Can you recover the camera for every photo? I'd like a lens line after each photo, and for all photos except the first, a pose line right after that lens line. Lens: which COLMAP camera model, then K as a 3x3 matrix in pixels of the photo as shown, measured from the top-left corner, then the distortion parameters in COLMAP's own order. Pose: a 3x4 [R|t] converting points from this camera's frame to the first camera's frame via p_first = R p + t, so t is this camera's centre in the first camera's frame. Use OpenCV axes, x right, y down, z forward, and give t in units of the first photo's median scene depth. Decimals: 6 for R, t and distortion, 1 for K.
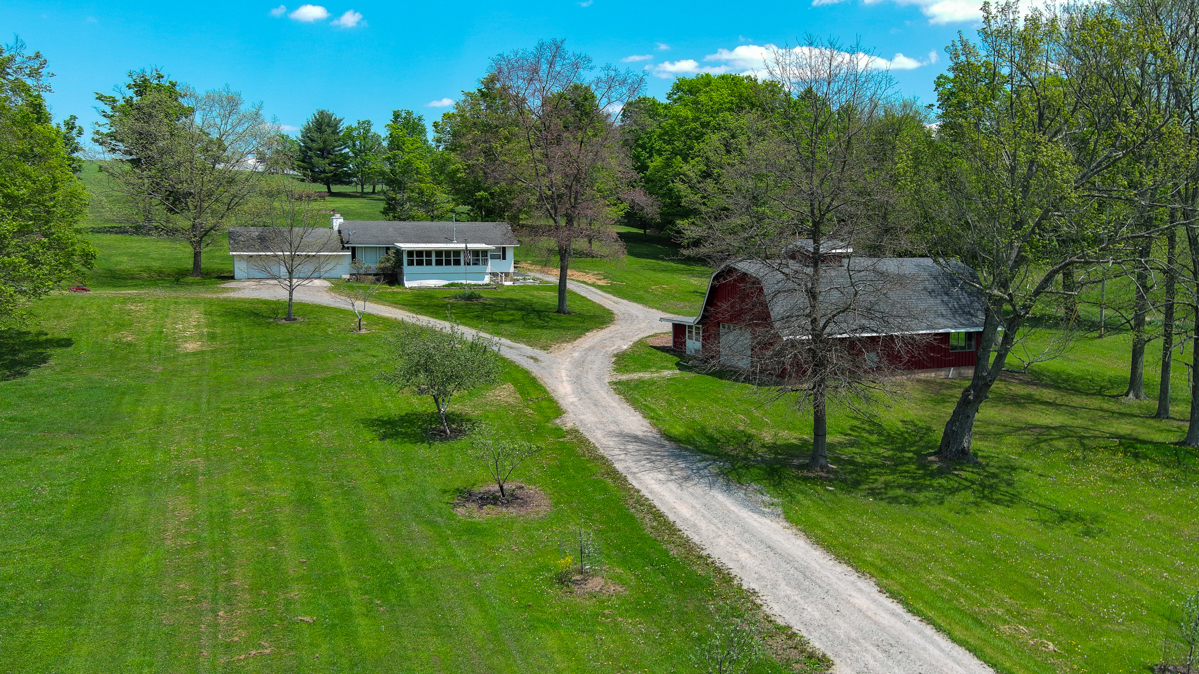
lens RADIAL K [[966.0, 0, 599.5], [0, 966.0, 337.0], [0, 0, 1]] dist [0.018732, 0.007227]
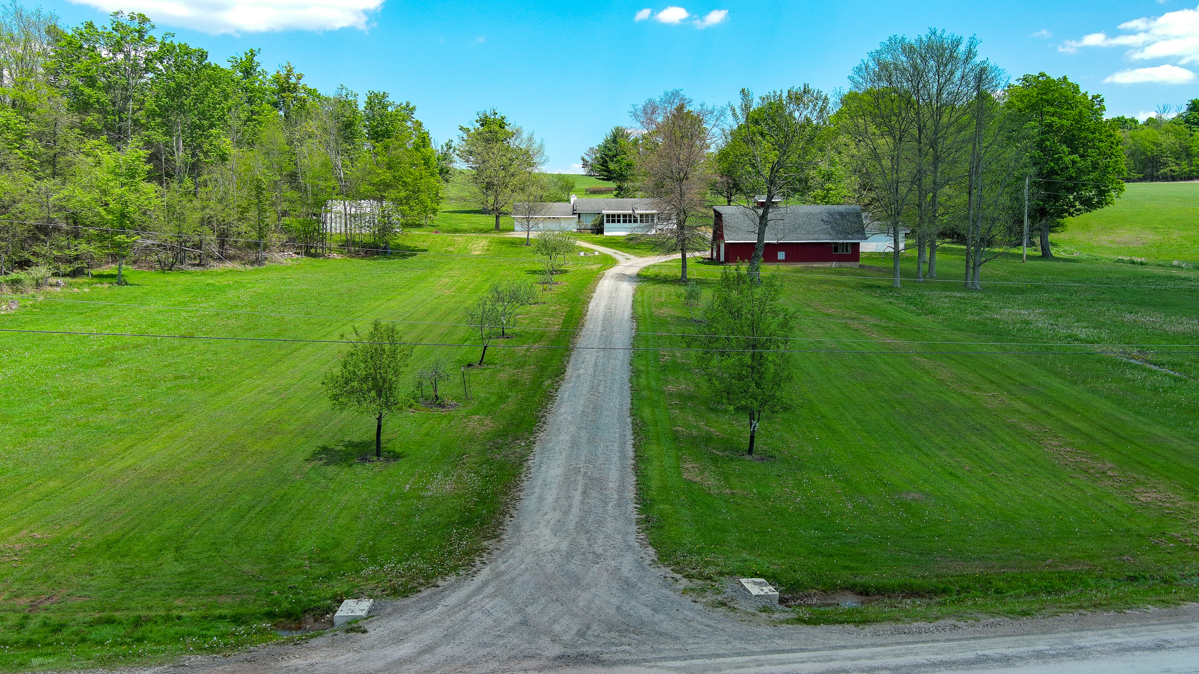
lens RADIAL K [[965.6, 0, 599.5], [0, 965.6, 337.0], [0, 0, 1]] dist [0.065595, -0.144303]
pose [[0.935926, 0.032203, -0.350722, 0.395047], [-0.032864, 0.999452, 0.004069, 0.120917], [0.350660, 0.007718, 0.936471, -0.603637]]
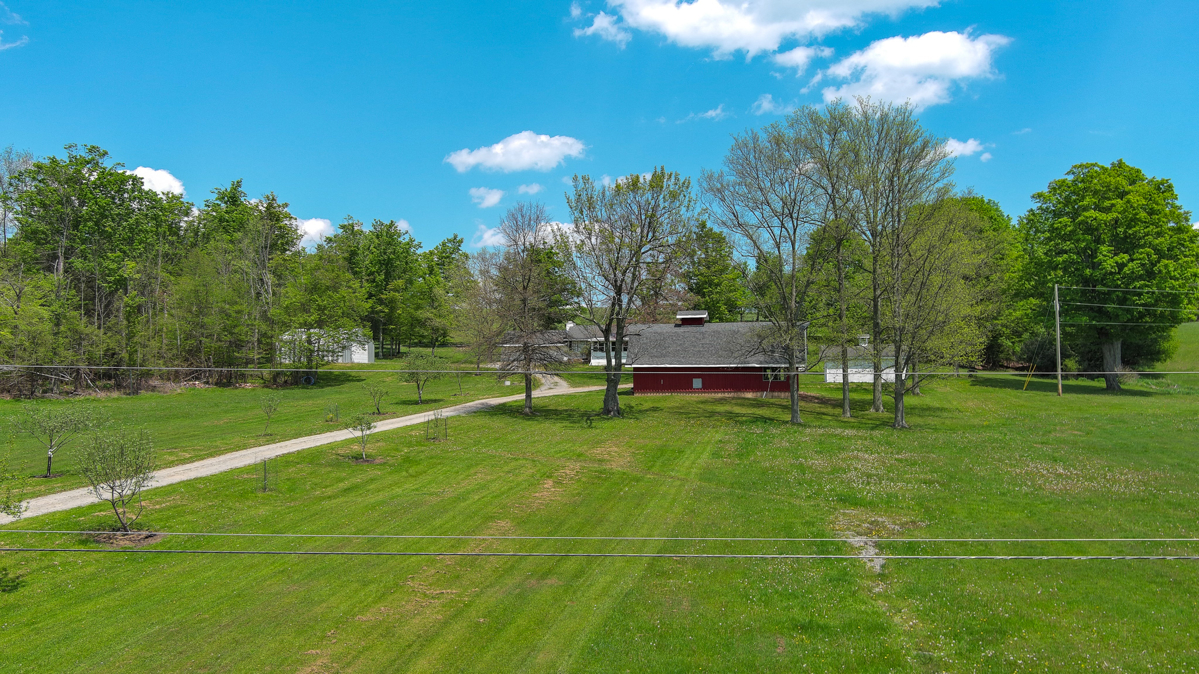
lens RADIAL K [[966.0, 0, 599.5], [0, 966.0, 337.0], [0, 0, 1]] dist [0.018732, 0.007227]
pose [[0.837469, -0.028807, -0.545725, 0.637260], [-0.052699, 0.989699, -0.133114, 0.105434], [0.543938, 0.140238, 0.827324, -0.257028]]
